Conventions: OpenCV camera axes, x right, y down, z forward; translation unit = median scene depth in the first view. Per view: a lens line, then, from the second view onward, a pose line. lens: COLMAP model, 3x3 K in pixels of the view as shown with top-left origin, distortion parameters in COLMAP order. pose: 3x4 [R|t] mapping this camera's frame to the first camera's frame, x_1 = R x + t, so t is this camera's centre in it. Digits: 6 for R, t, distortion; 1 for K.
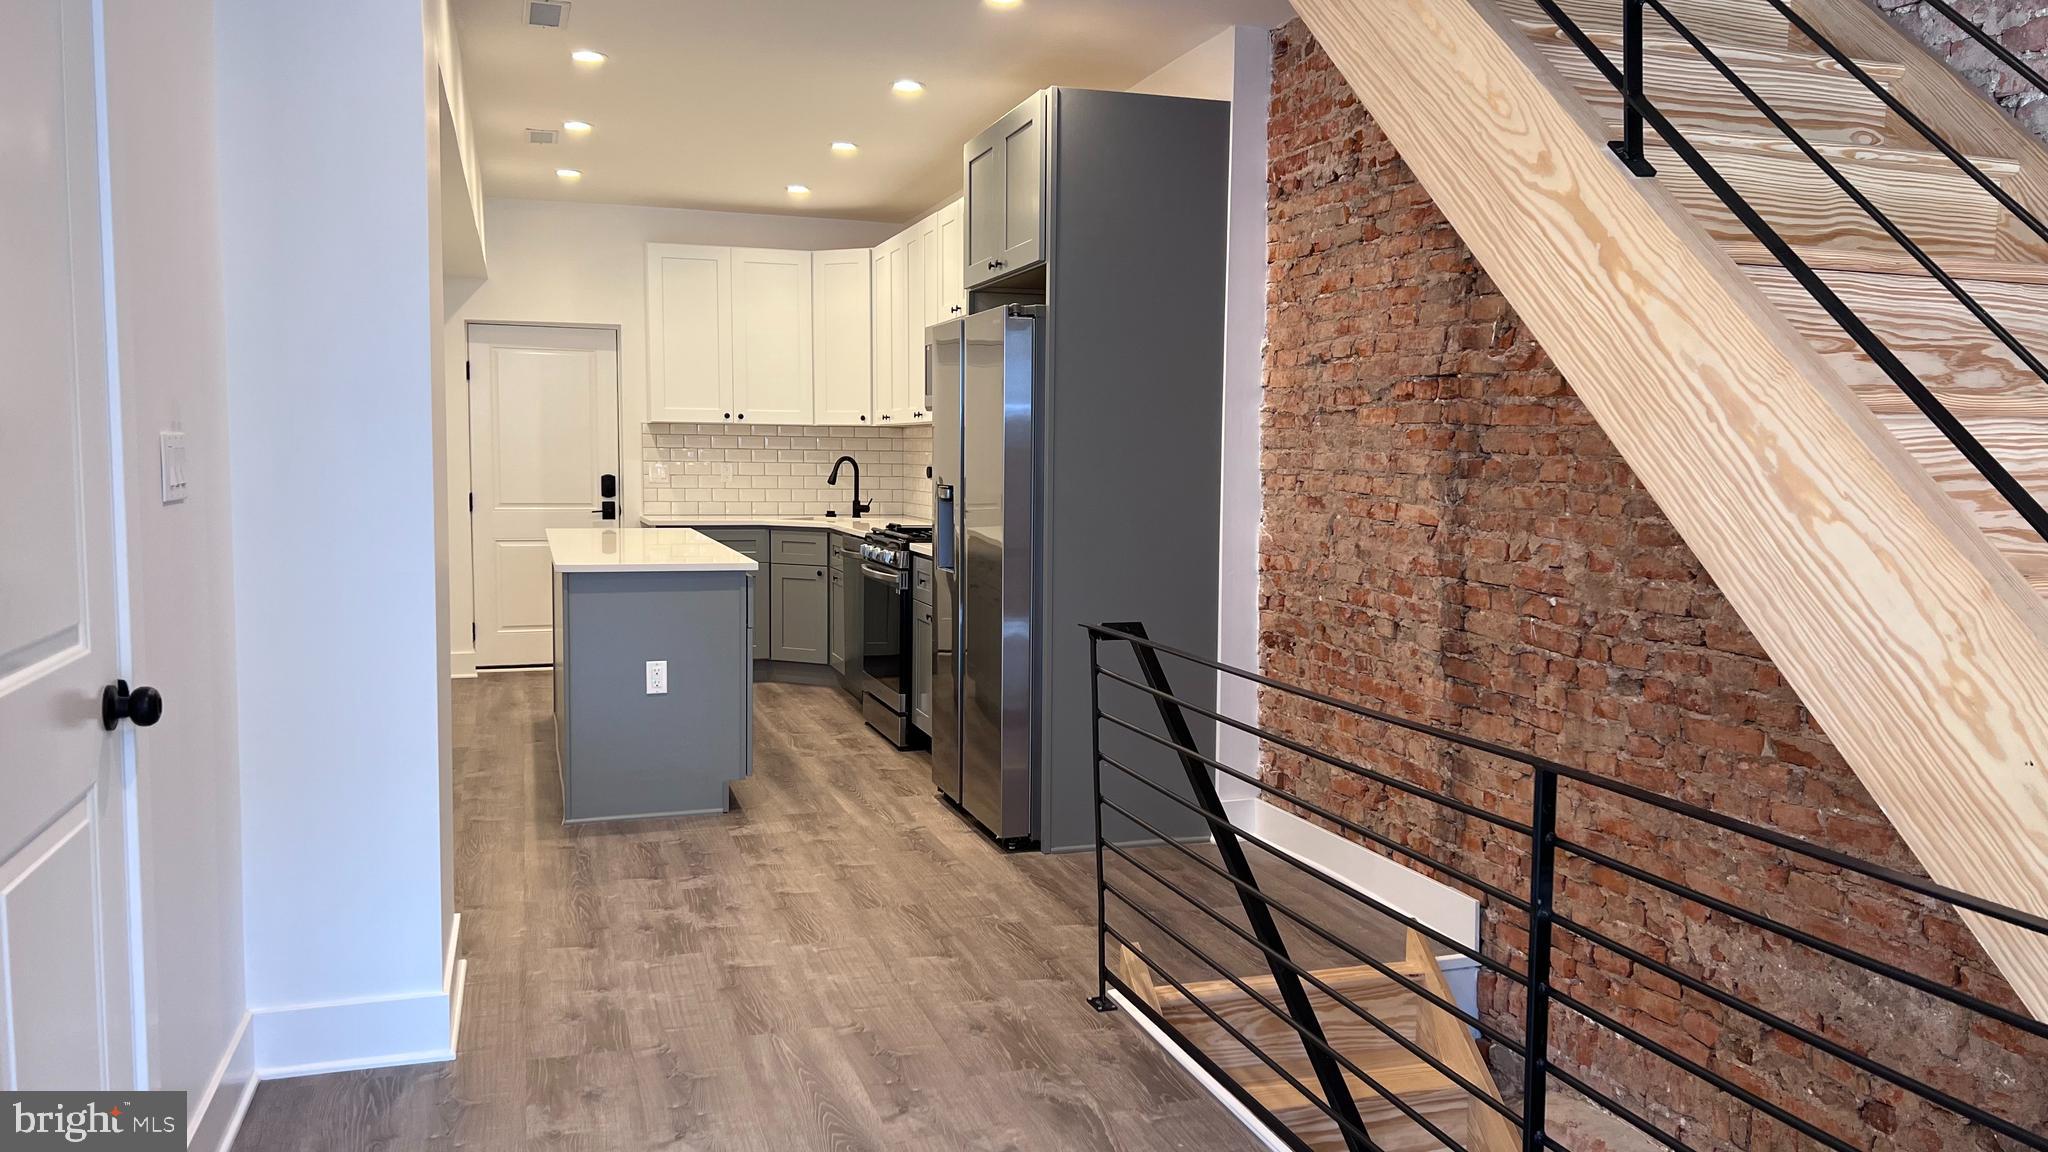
lens RADIAL K [[1532.3, 0, 1030.3], [0, 1532.3, 584.4], [0, 0, 1]] dist [0.050503, -0.058719]
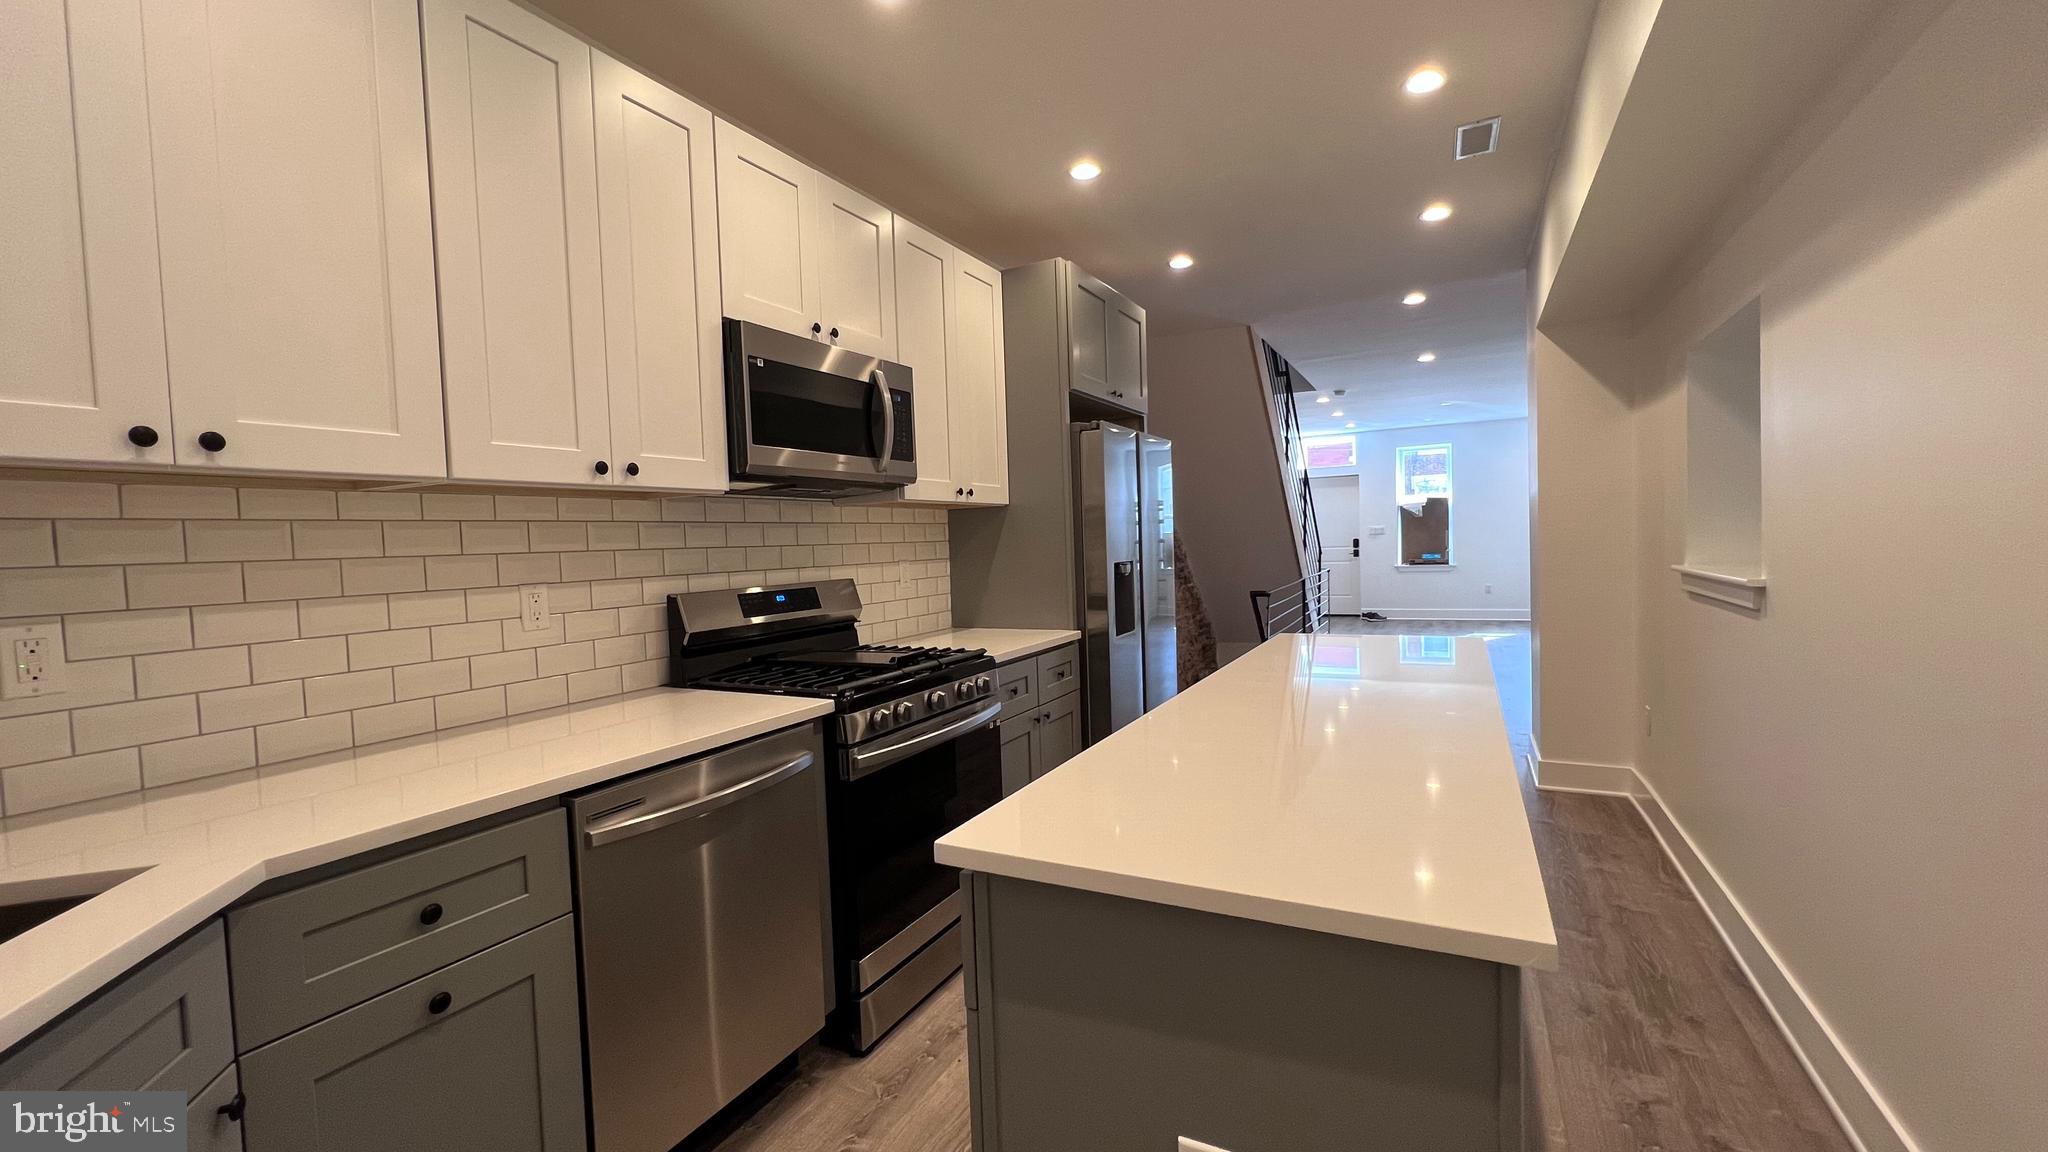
lens RADIAL K [[821.0, 0, 1022.8], [0, 821.0, 569.6], [0, 0, 1]] dist [-0.004479, 0.000420]
pose [[-0.696492, -0.016719, 0.717370, -0.533576], [0.086088, 0.990561, 0.106668, -0.155978], [-0.712382, 0.136051, -0.688478, 1.738432]]
